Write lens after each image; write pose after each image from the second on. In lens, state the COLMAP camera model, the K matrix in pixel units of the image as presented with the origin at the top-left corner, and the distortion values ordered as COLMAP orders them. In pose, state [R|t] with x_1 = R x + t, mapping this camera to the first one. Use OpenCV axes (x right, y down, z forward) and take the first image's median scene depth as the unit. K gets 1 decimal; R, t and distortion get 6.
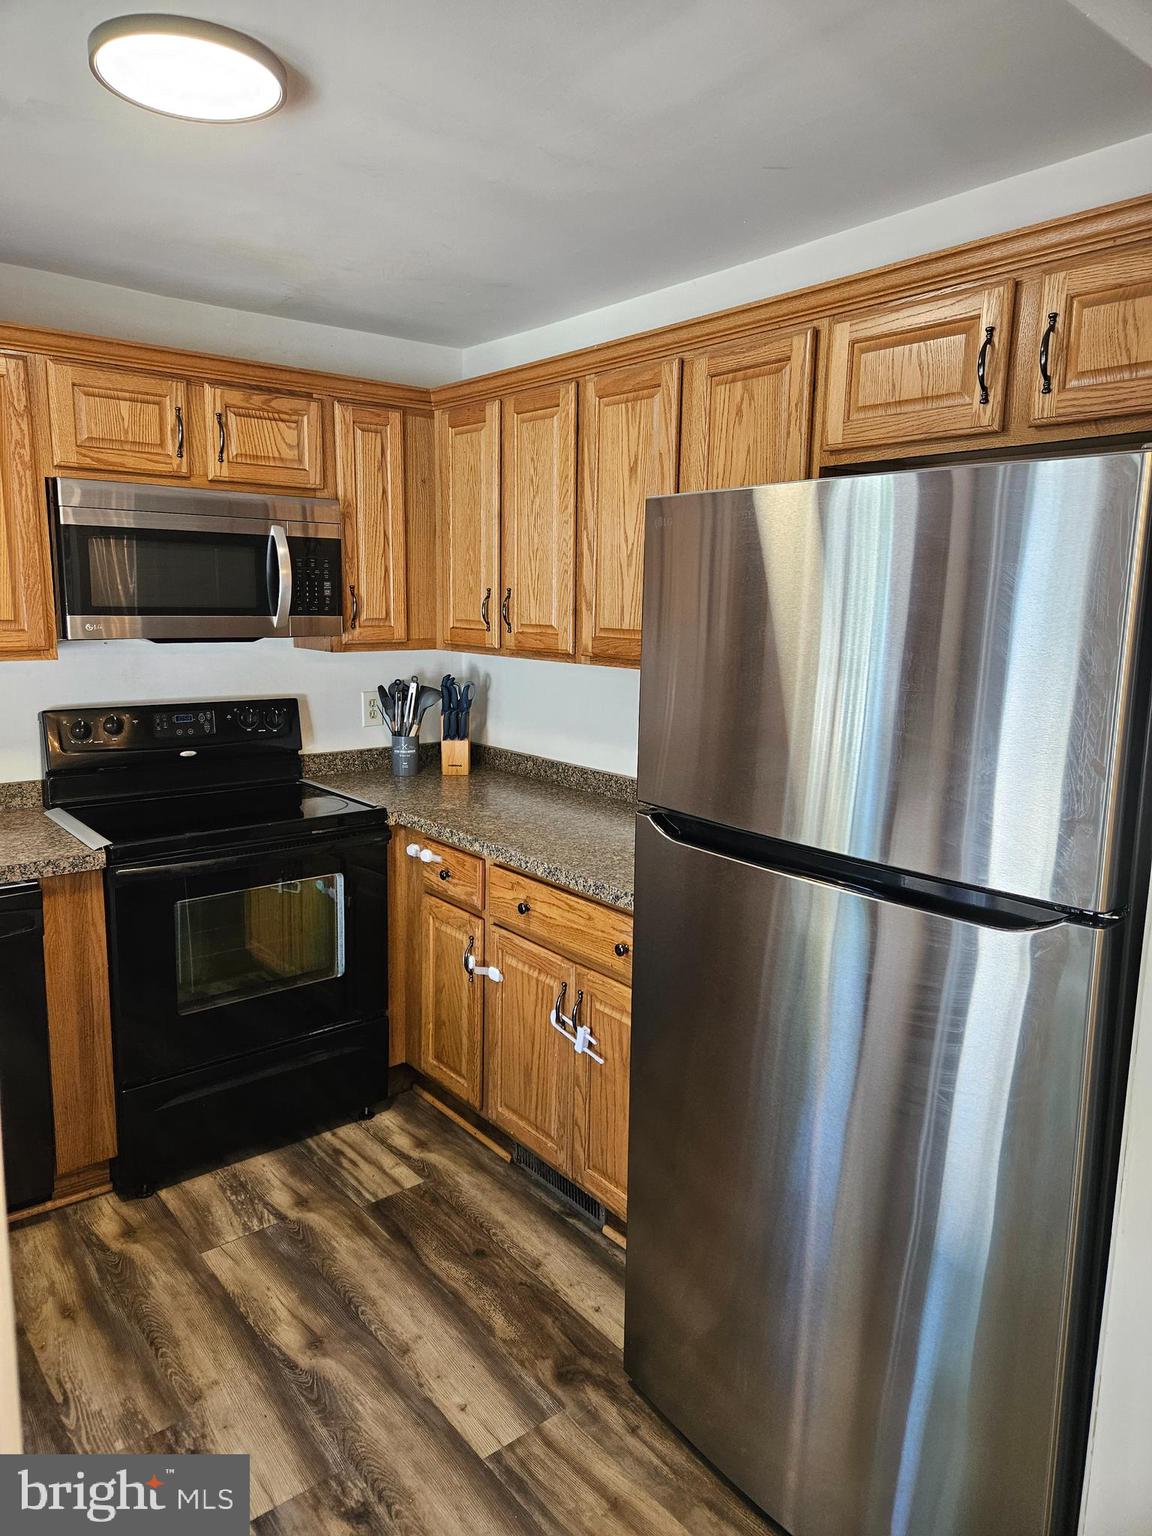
lens RADIAL K [[1015.3, 0, 557.0], [0, 1015.3, 752.3], [0, 0, 1]] dist [0.090229, -0.069974]
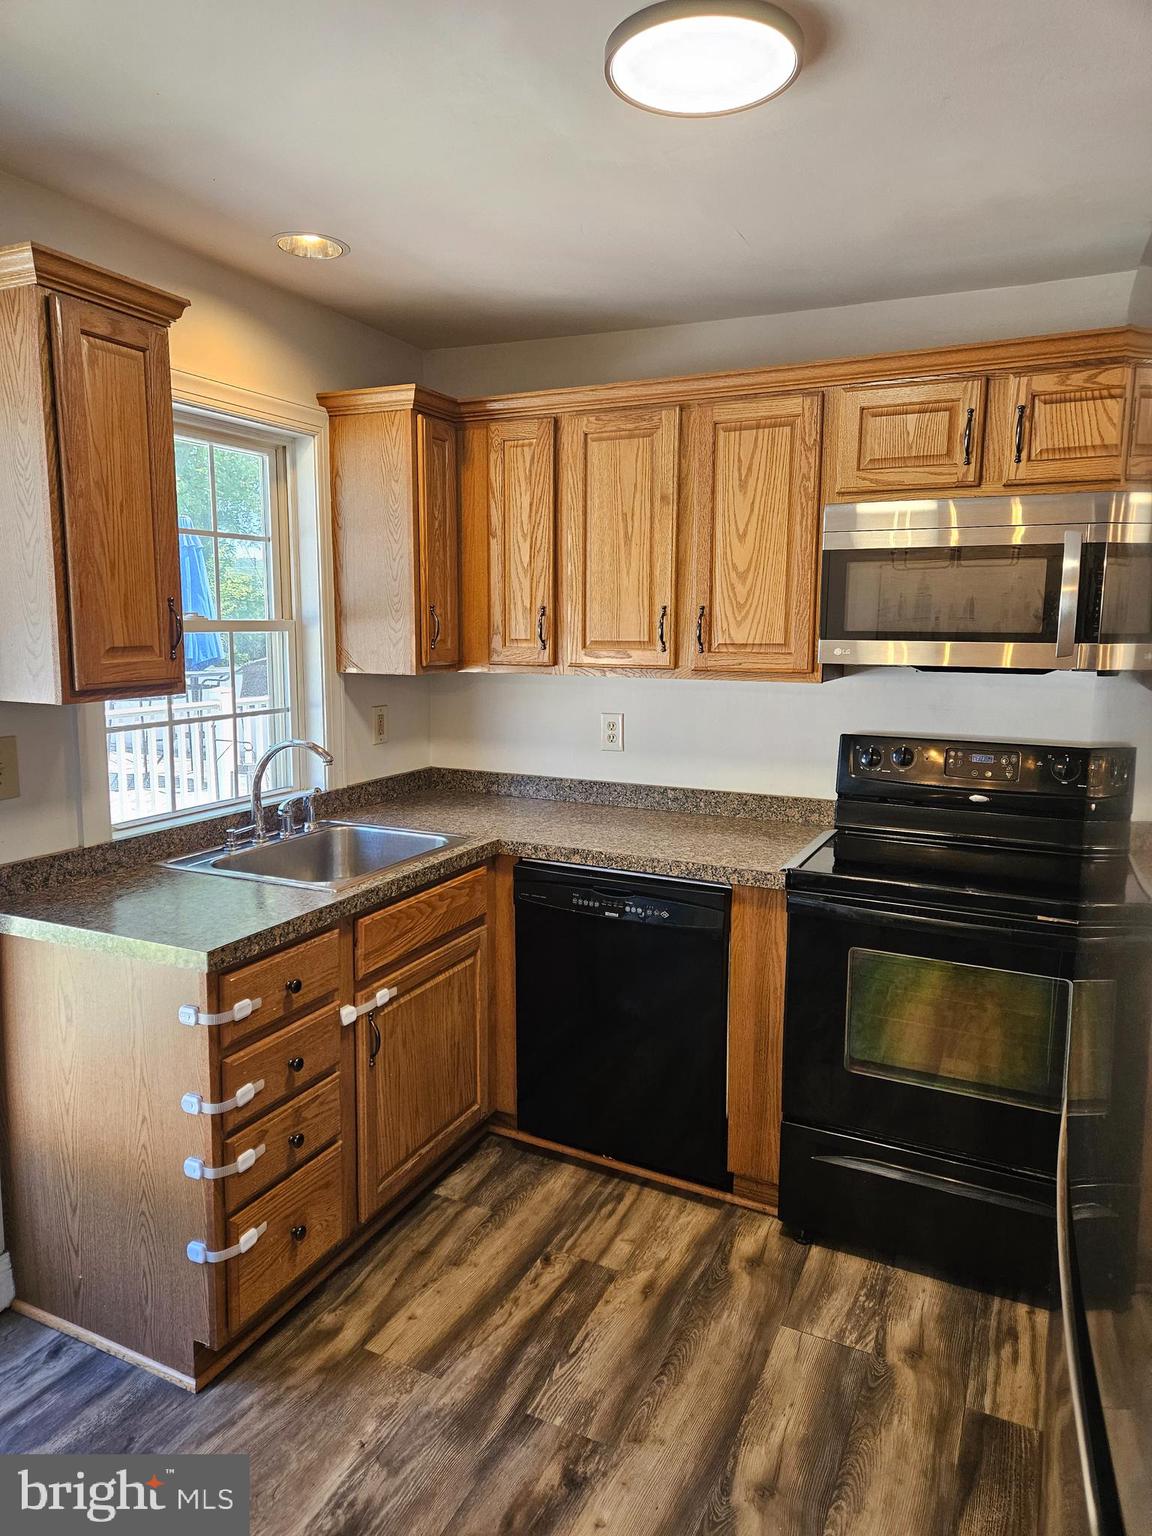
lens RADIAL K [[1015.3, 0, 565.8], [0, 1015.3, 745.0], [0, 0, 1]] dist [0.090229, -0.069974]
pose [[0.438971, 0.105671, -0.892266, 0.311617], [-0.143468, 0.988562, 0.046493, -0.039313], [0.886973, 0.107603, 0.449111, 0.325895]]
